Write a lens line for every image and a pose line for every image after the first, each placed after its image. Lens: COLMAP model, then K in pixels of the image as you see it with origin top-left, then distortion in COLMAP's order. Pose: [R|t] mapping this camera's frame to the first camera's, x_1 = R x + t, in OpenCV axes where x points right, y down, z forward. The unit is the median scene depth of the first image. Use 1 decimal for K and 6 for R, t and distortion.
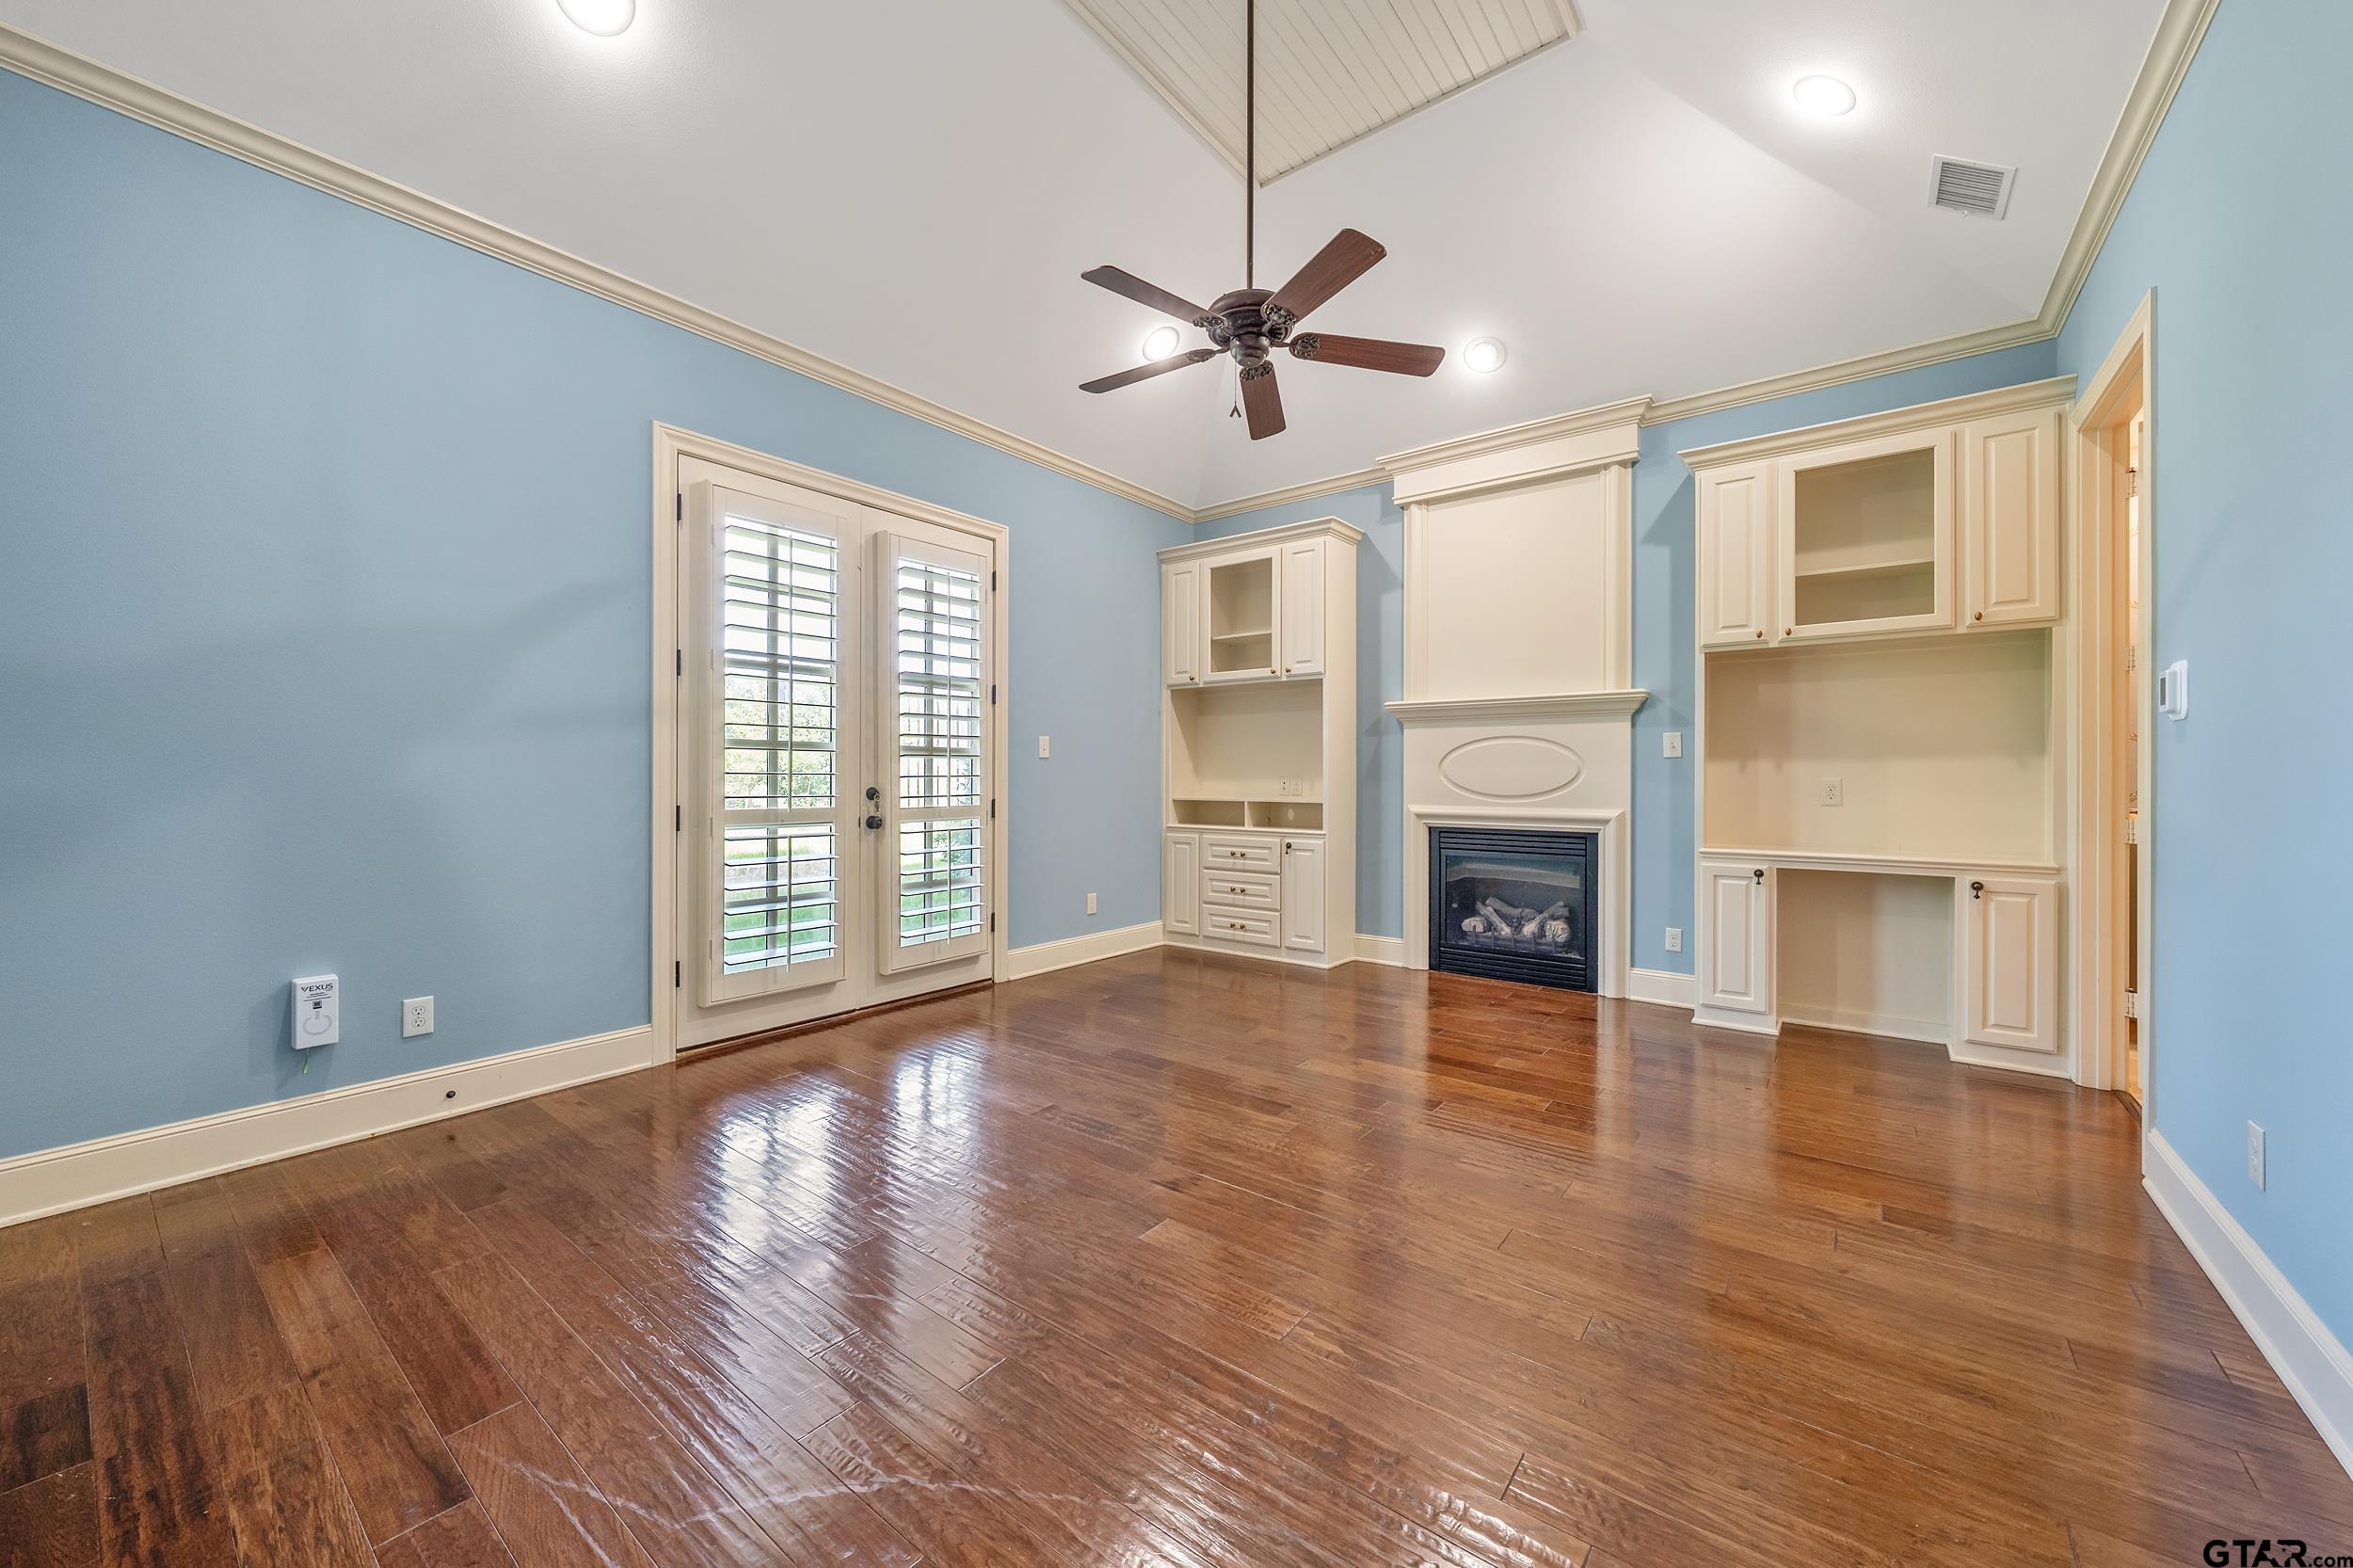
lens RADIAL K [[885.8, 0, 1179.9], [0, 885.8, 779.7], [0, 0, 1]] dist [-0.002365, -0.000016]
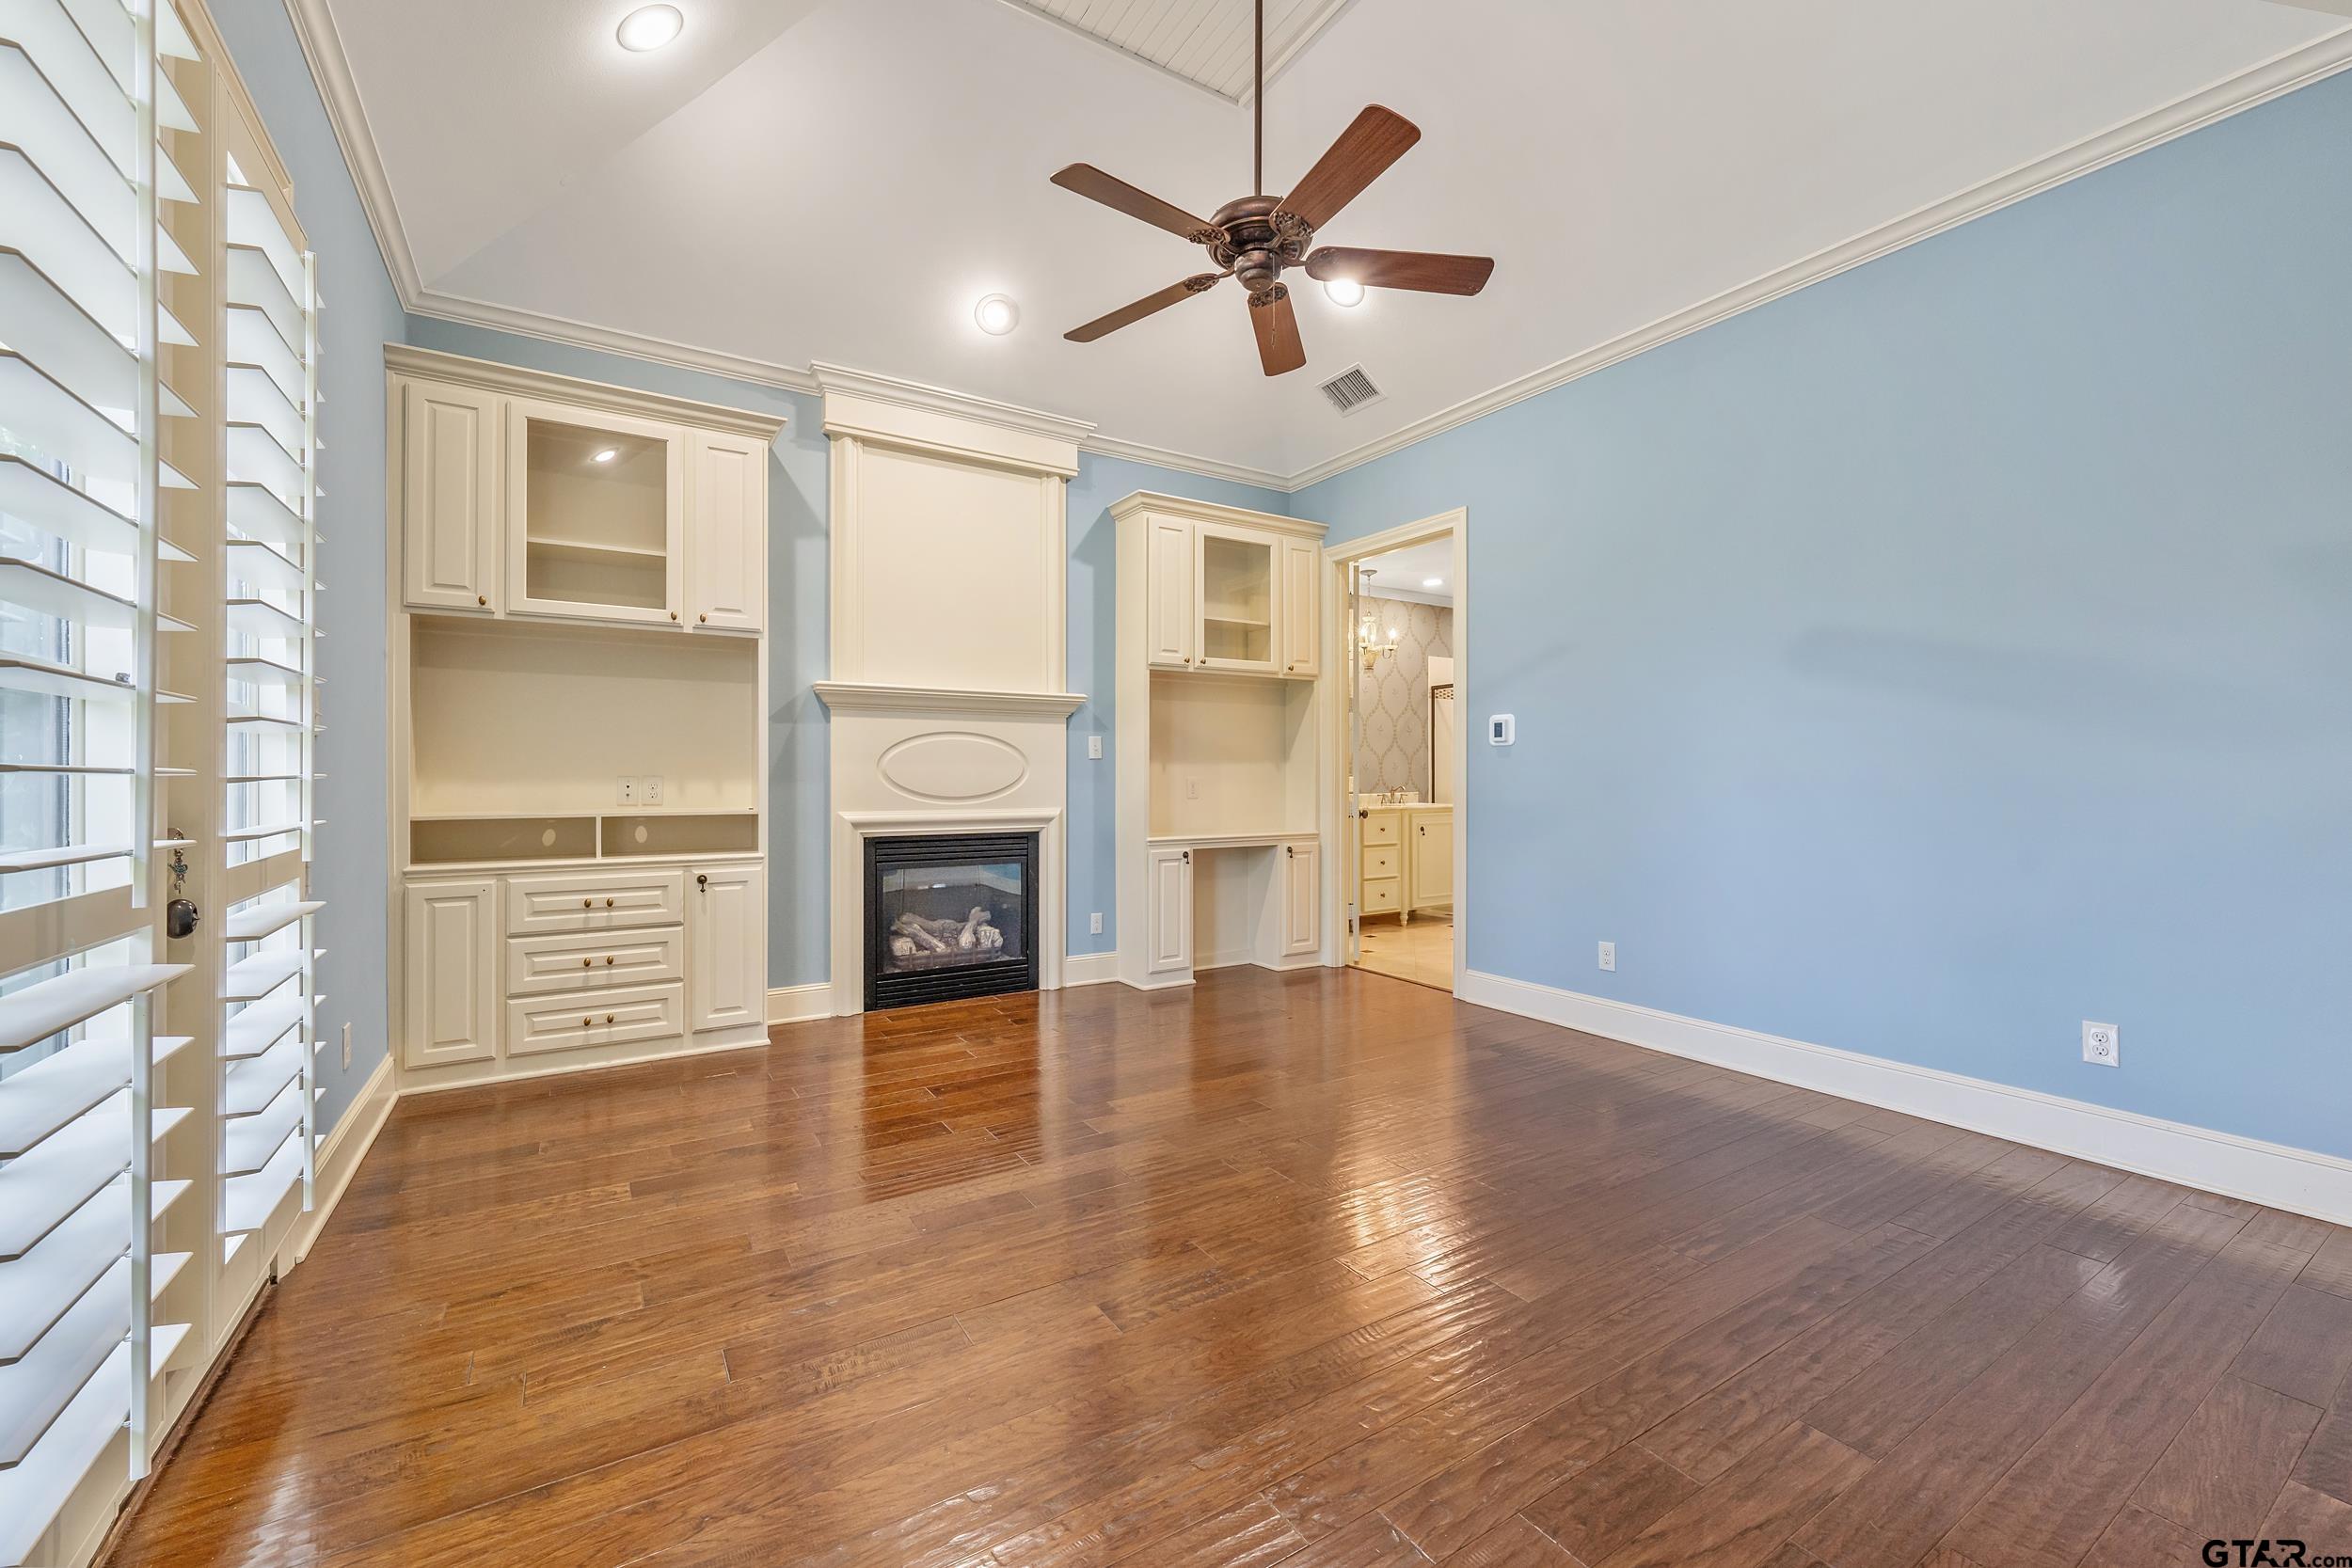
lens RADIAL K [[949.6, 0, 1186.0], [0, 949.6, 774.7], [0, 0, 1]] dist [0.003672, 0.000181]
pose [[0.336716, -0.000942, 0.941606, -0.491451], [0.003005, 0.999995, -0.000074, -0.004247], [-0.941602, 0.002854, 0.336717, 0.466403]]
